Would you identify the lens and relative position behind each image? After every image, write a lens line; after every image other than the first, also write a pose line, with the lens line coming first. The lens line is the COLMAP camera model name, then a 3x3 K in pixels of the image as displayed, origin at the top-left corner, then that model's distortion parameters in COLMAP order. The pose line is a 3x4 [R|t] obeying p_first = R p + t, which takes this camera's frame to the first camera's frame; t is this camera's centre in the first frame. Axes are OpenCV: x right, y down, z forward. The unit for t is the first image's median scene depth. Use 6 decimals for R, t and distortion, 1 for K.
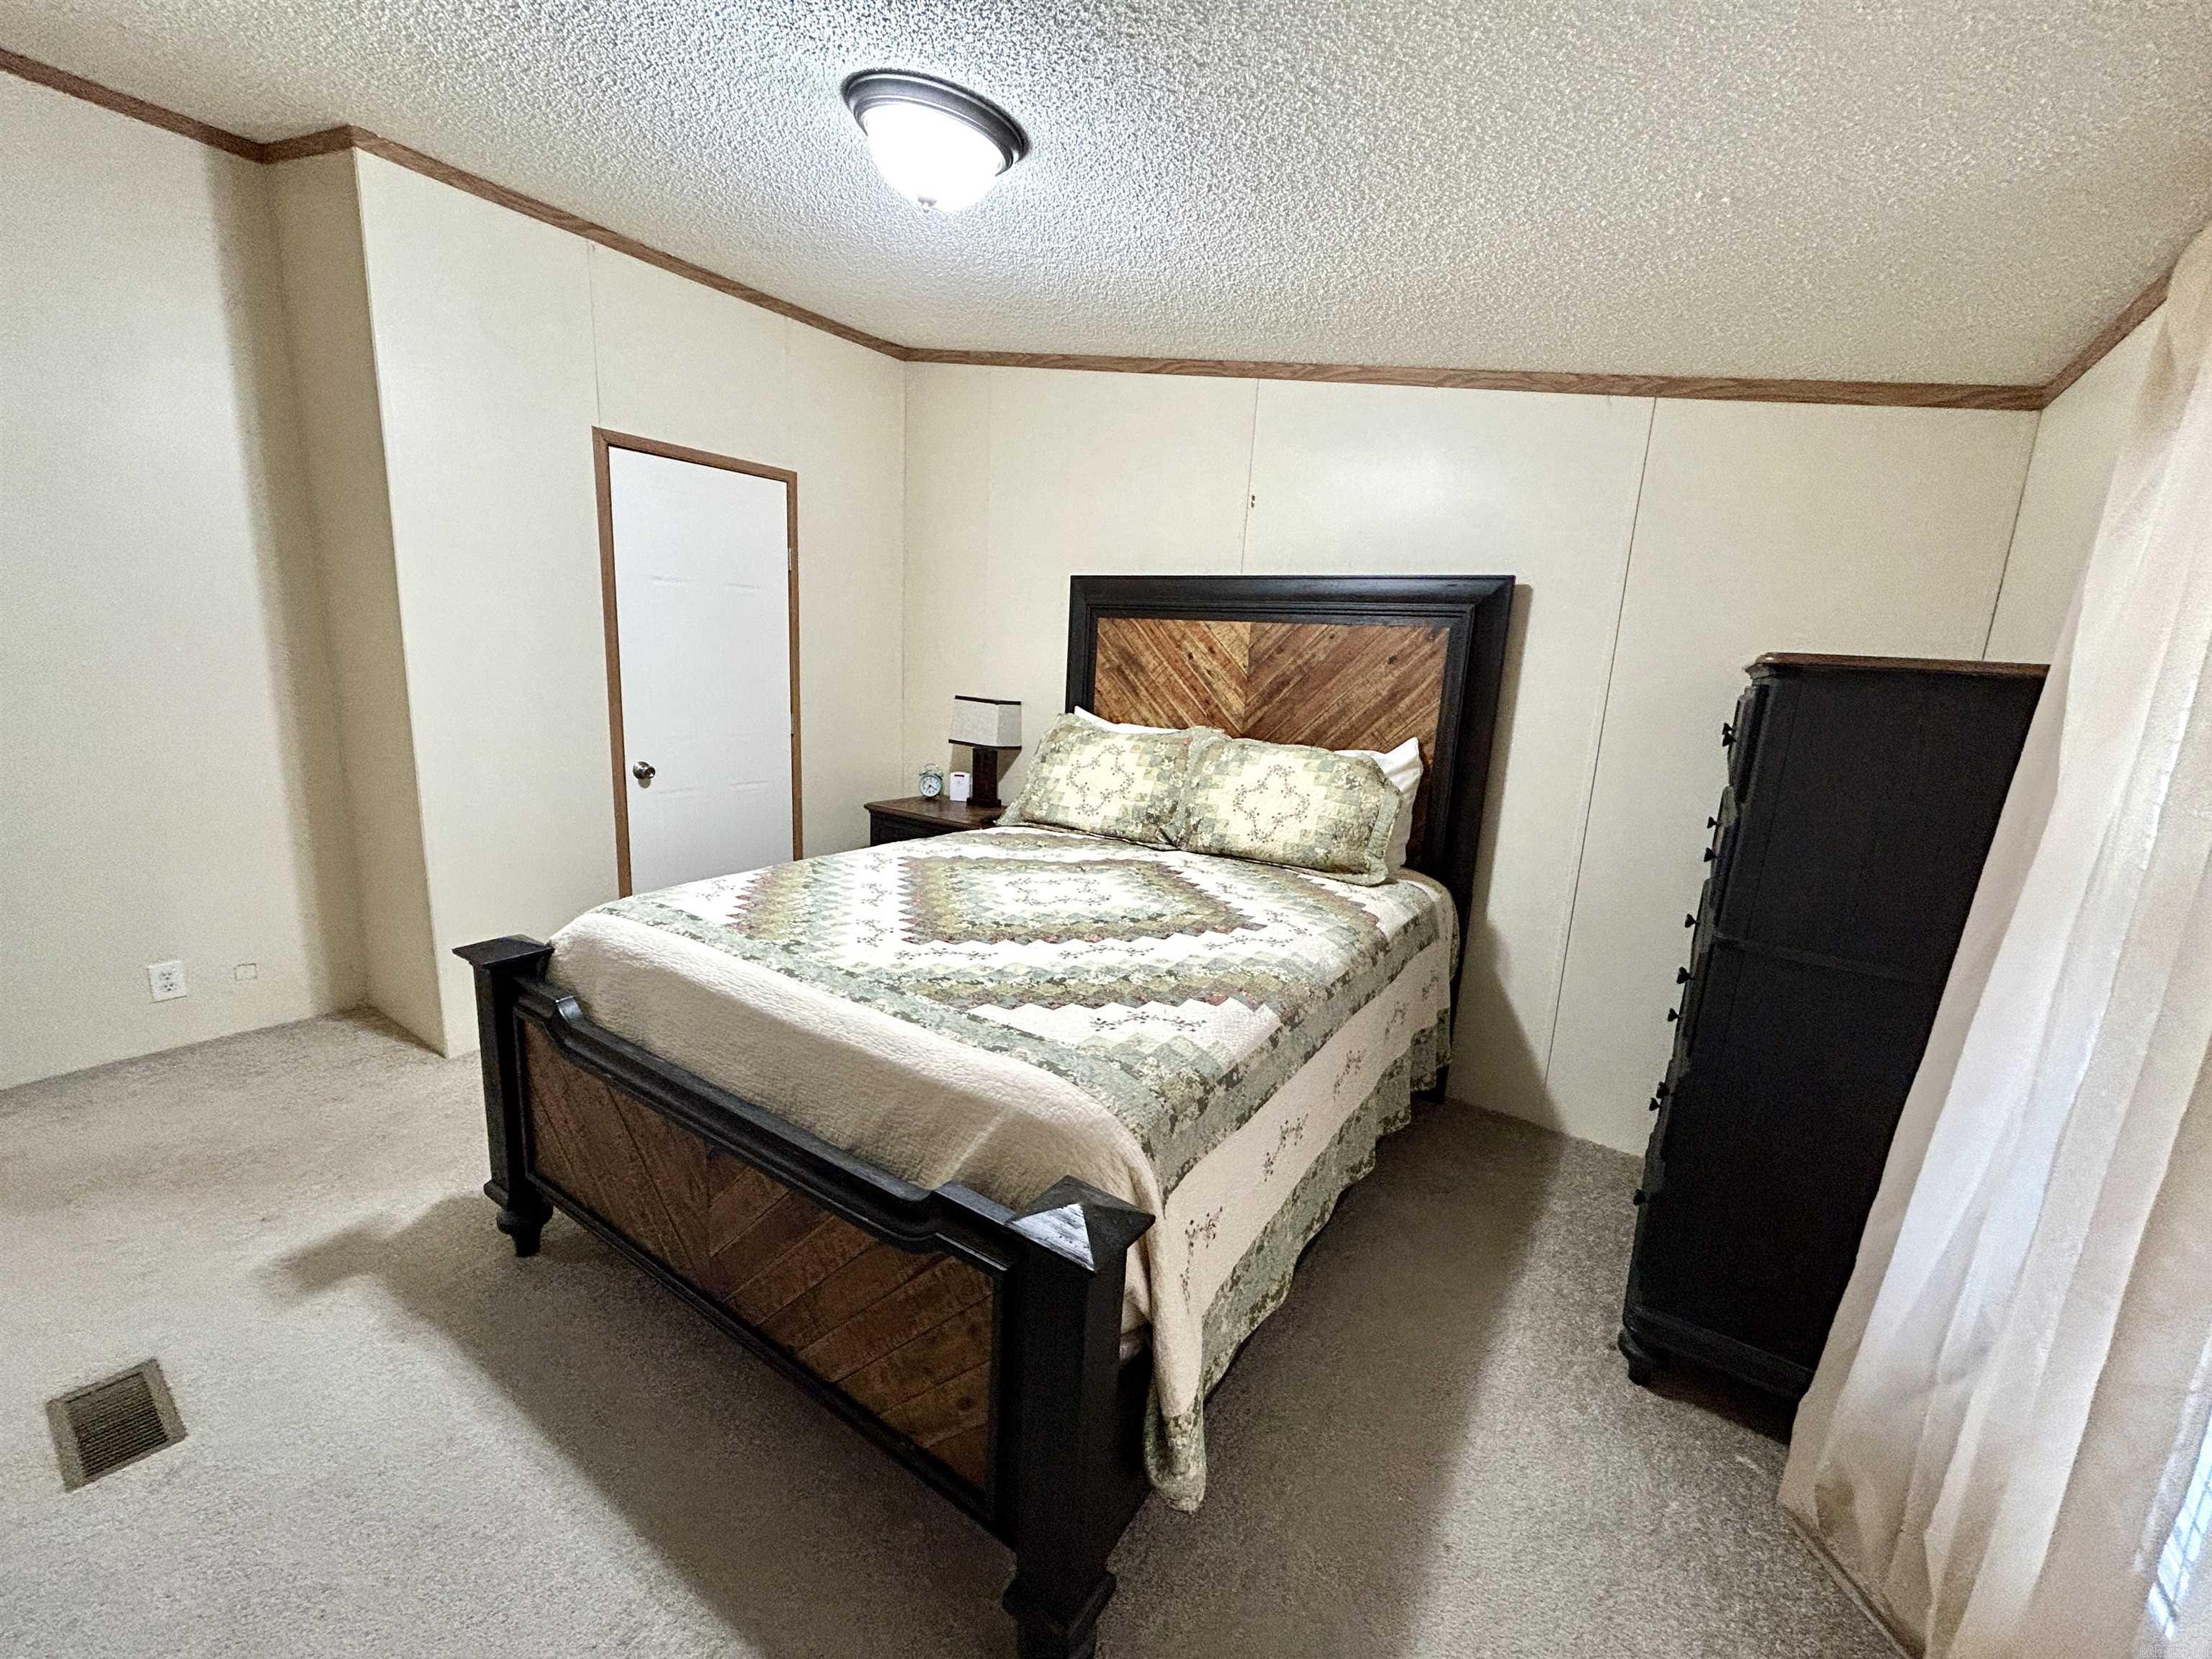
lens RADIAL K [[893.5, 0, 1103.2], [0, 893.5, 830.8], [0, 0, 1]] dist [-0.000955, 0.000246]
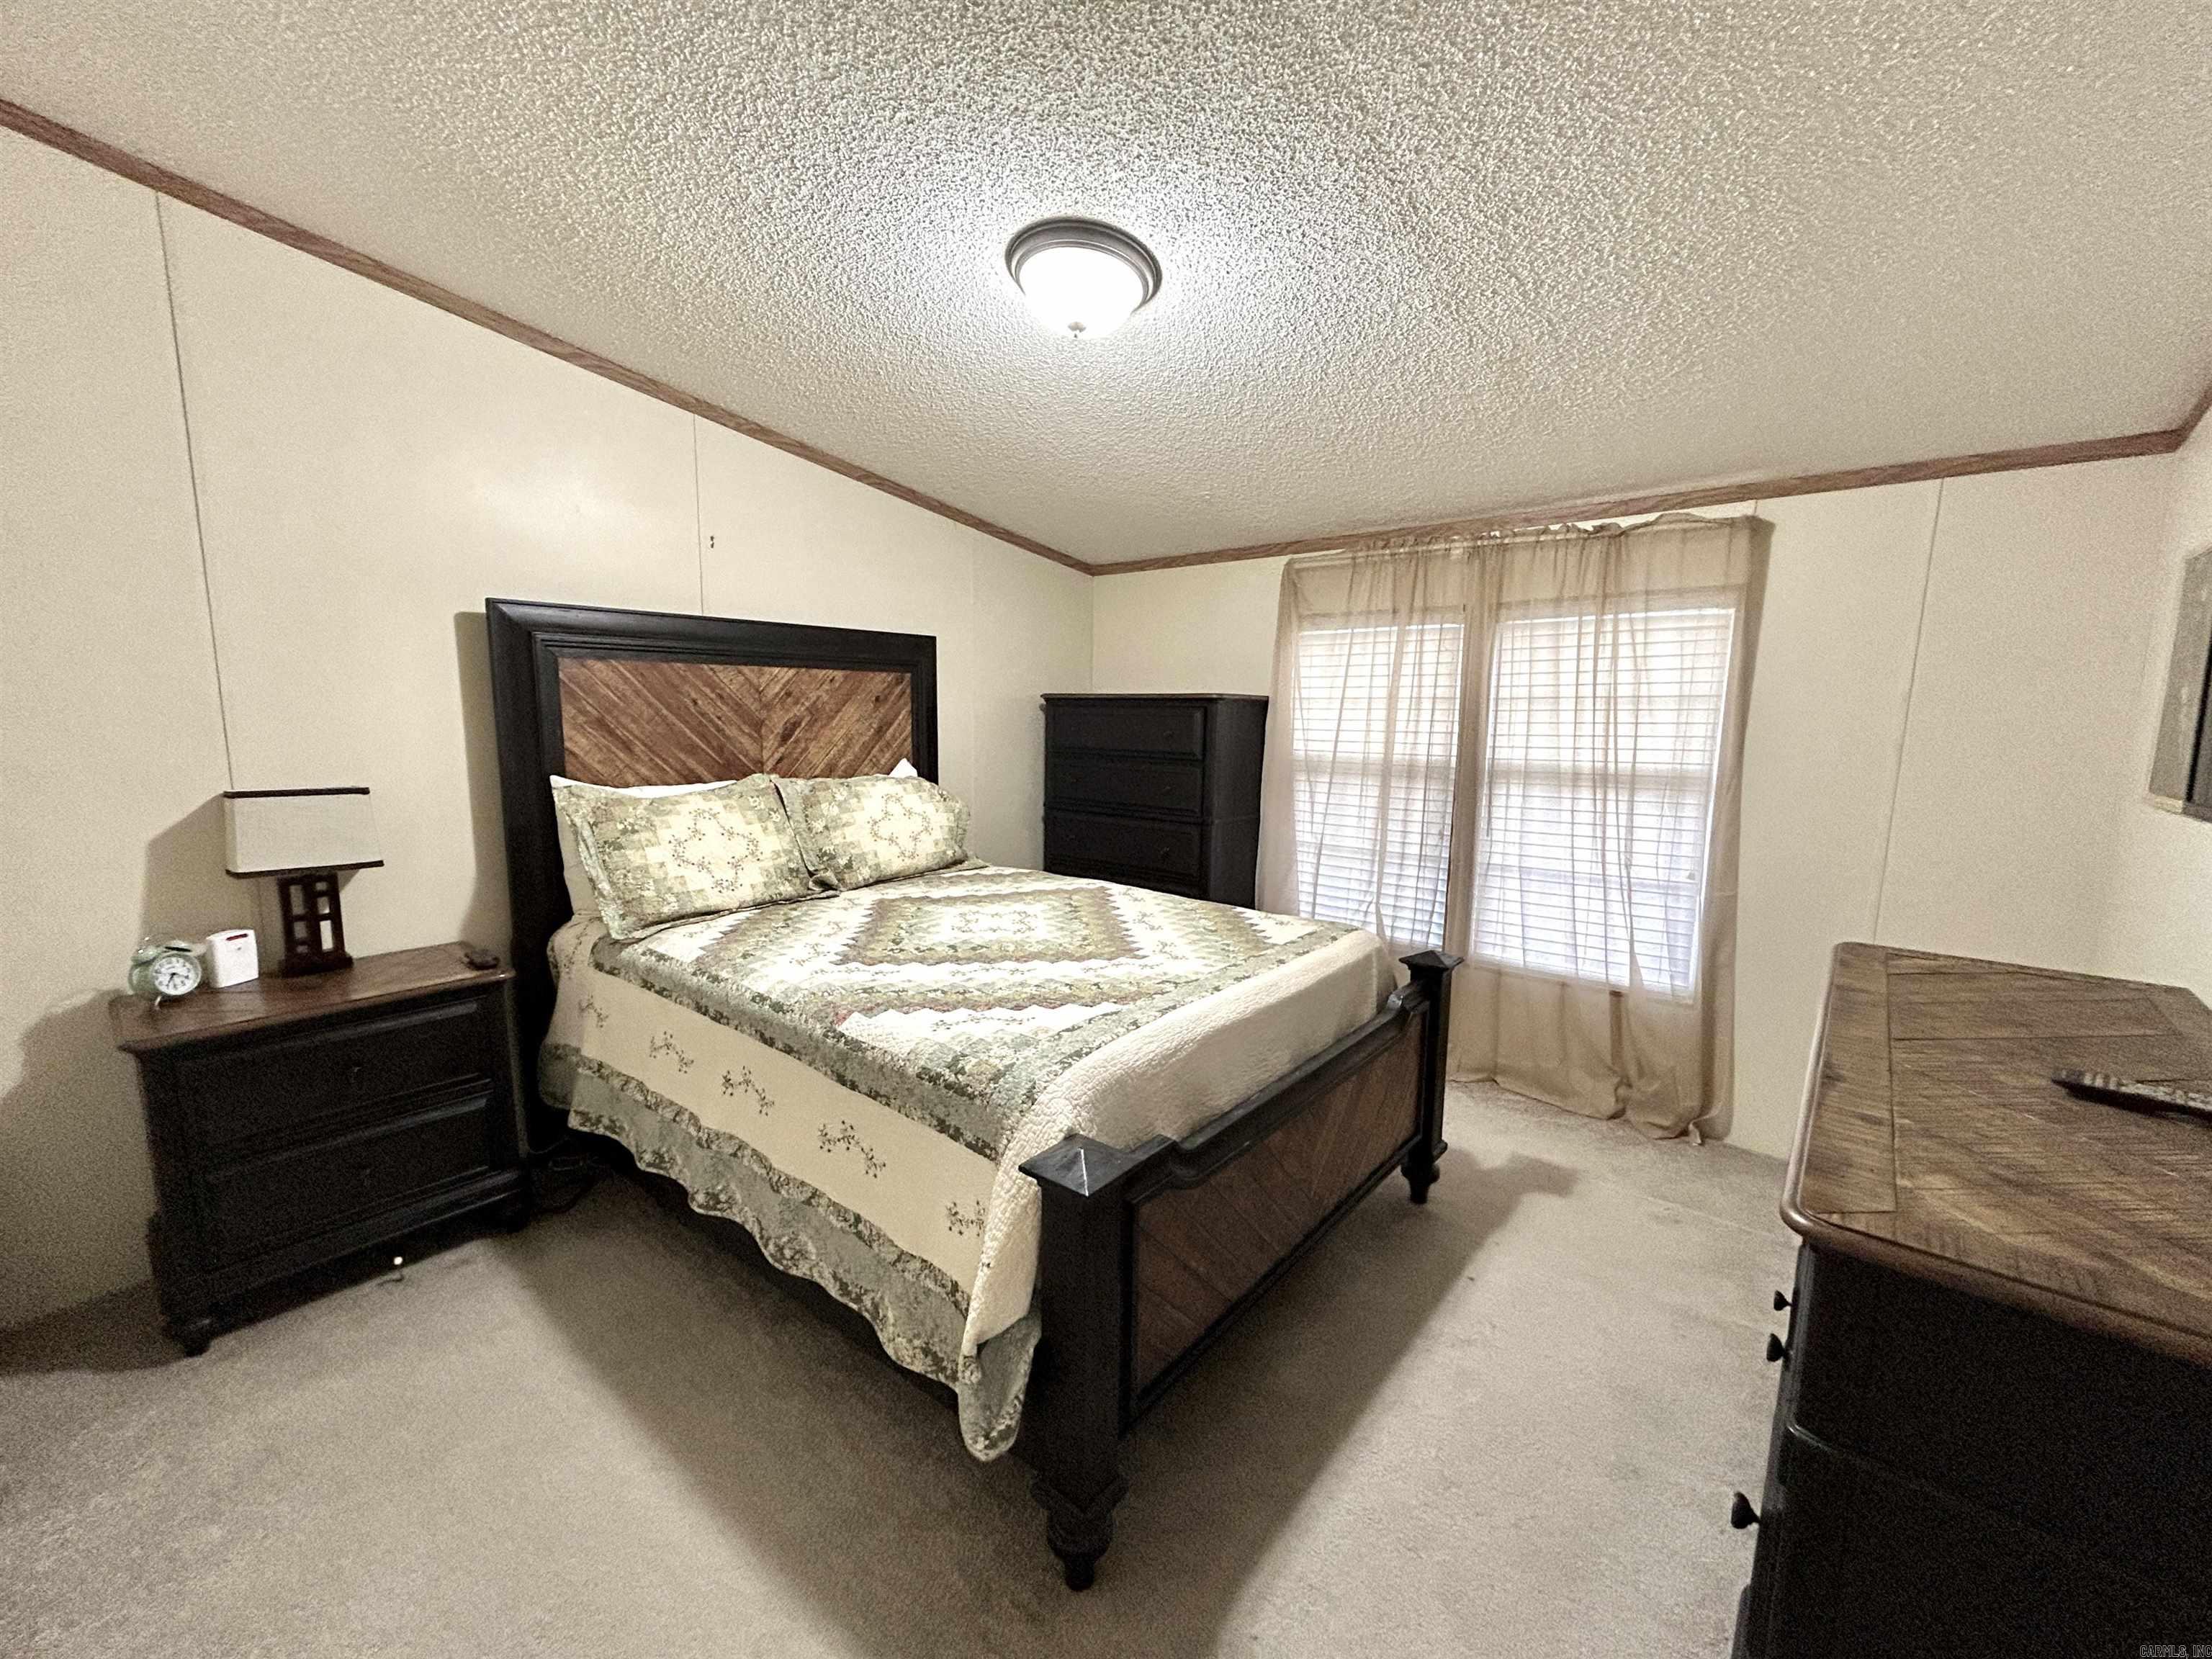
lens RADIAL K [[893.5, 0, 1103.2], [0, 893.5, 830.8], [0, 0, 1]] dist [-0.000955, 0.000246]
pose [[0.106805, -0.188301, 0.976287, -1.115461], [0.190028, 0.967669, 0.165850, -0.203832], [-0.975952, 0.167808, 0.139135, 0.707950]]
